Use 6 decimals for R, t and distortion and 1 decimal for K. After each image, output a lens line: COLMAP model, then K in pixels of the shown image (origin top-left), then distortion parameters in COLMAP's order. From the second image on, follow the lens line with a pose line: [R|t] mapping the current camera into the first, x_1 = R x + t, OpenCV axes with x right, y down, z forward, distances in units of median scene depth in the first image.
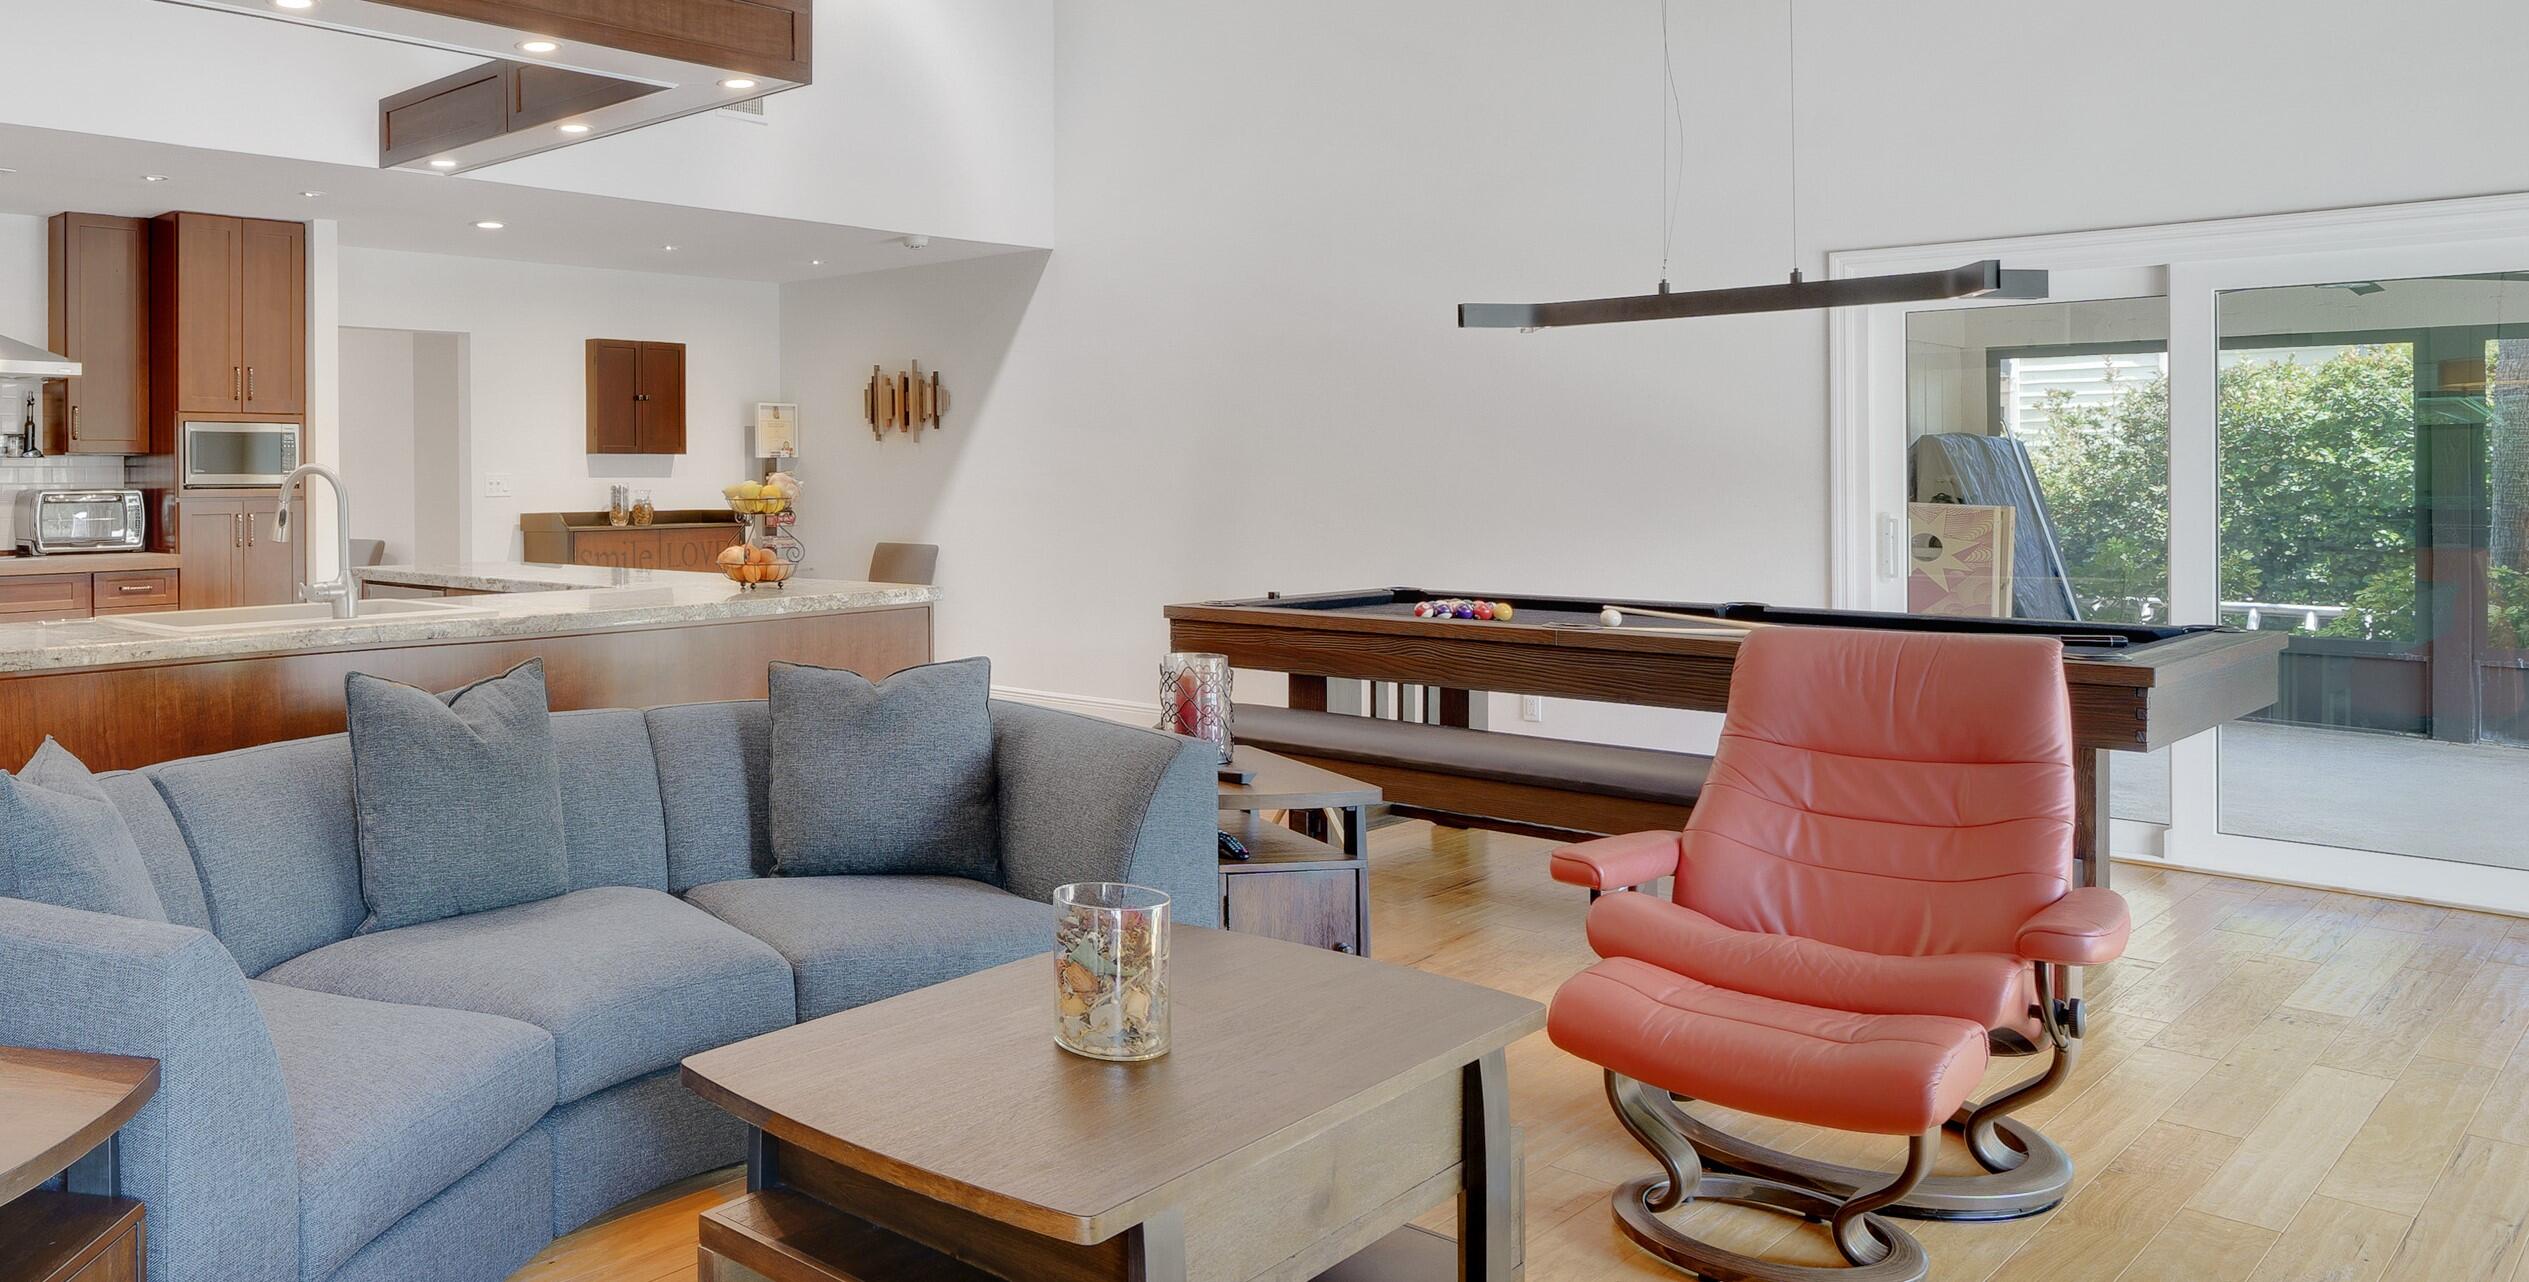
lens RADIAL K [[1750.8, 0, 646.3], [0, 1750.8, 463.2], [0, 0, 1]] dist [-0.011128, -0.000159]
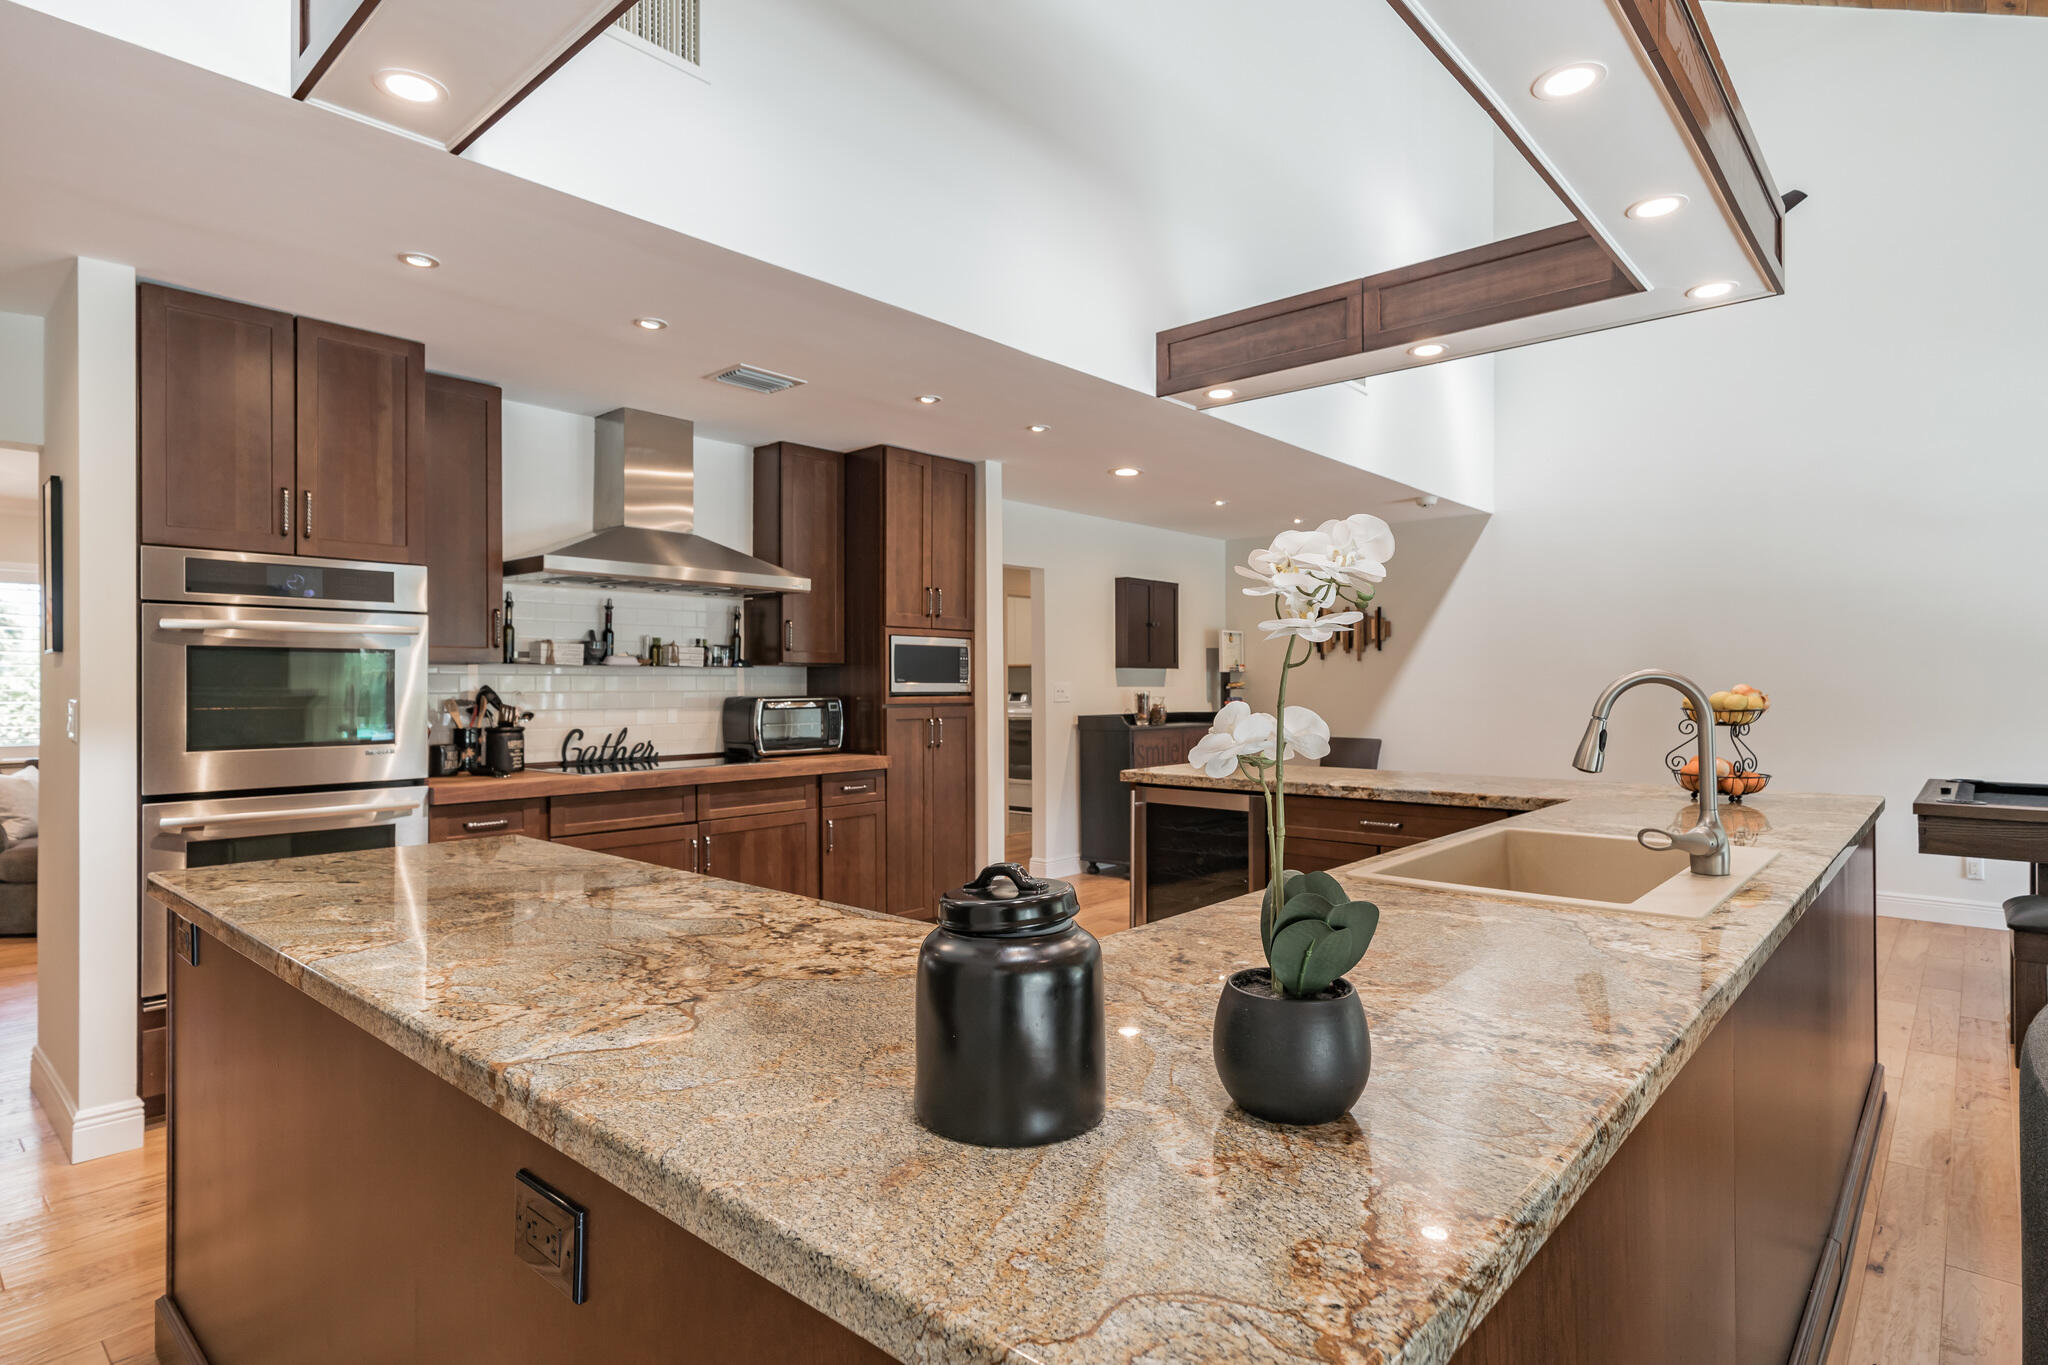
lens RADIAL K [[1047.6, 0, 989.8], [0, 1047.6, 680.6], [0, 0, 1]] dist [0.001818, -0.010947]
pose [[0.987389, 0.004115, 0.158261, -0.299953], [-0.004501, 0.999988, 0.002084, 0.002941], [-0.158251, -0.002770, 0.987395, 0.328917]]
